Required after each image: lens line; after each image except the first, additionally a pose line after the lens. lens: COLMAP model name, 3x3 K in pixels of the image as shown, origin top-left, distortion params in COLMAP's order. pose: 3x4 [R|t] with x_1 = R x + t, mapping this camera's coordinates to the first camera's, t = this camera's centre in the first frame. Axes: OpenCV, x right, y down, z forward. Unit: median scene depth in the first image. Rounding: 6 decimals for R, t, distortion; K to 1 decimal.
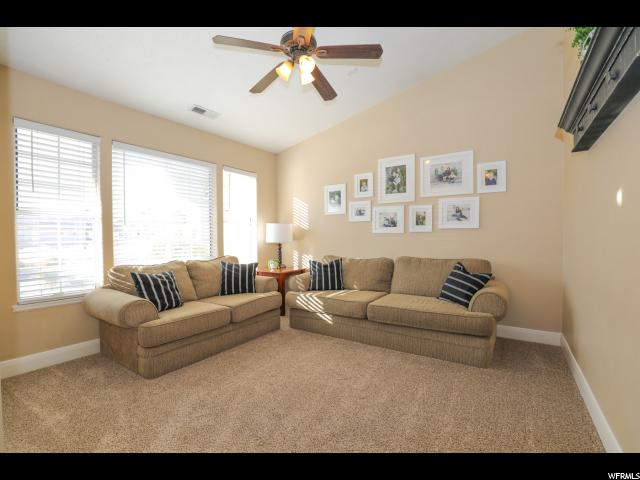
lens RADIAL K [[290.5, 0, 320.0], [0, 290.5, 240.0], [0, 0, 1]] dist [-0.036302, 0.000213]
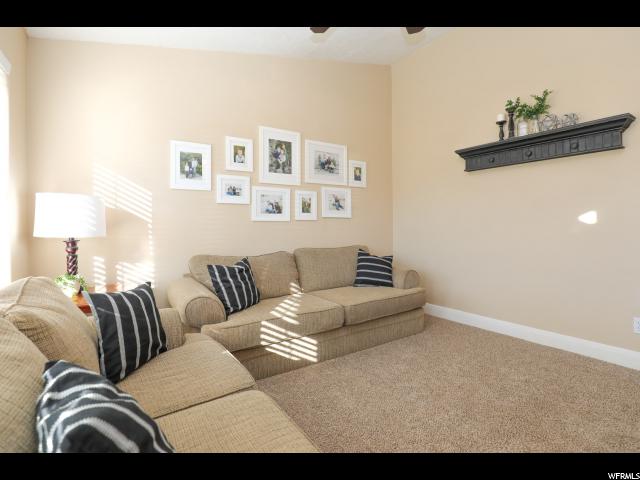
lens RADIAL K [[290.5, 0, 320.0], [0, 290.5, 240.0], [0, 0, 1]] dist [-0.036302, 0.000213]
pose [[0.425537, -0.037314, 0.904171, -0.467107], [0.014479, 0.999302, 0.034426, 0.004452], [-0.904825, -0.001558, 0.425781, 0.558070]]
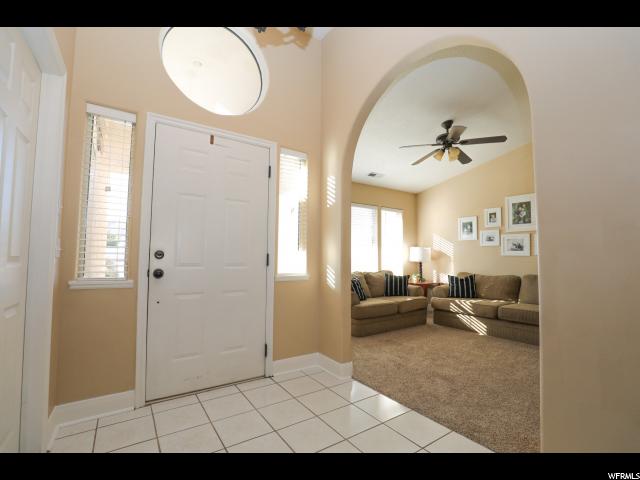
lens RADIAL K [[290.5, 0, 320.0], [0, 290.5, 240.0], [0, 0, 1]] dist [-0.036302, 0.000213]
pose [[0.928802, -0.003427, -0.370560, -0.094384], [-0.020885, 0.997884, -0.061575, 0.002167], [0.369987, 0.064930, 0.926765, -0.474002]]
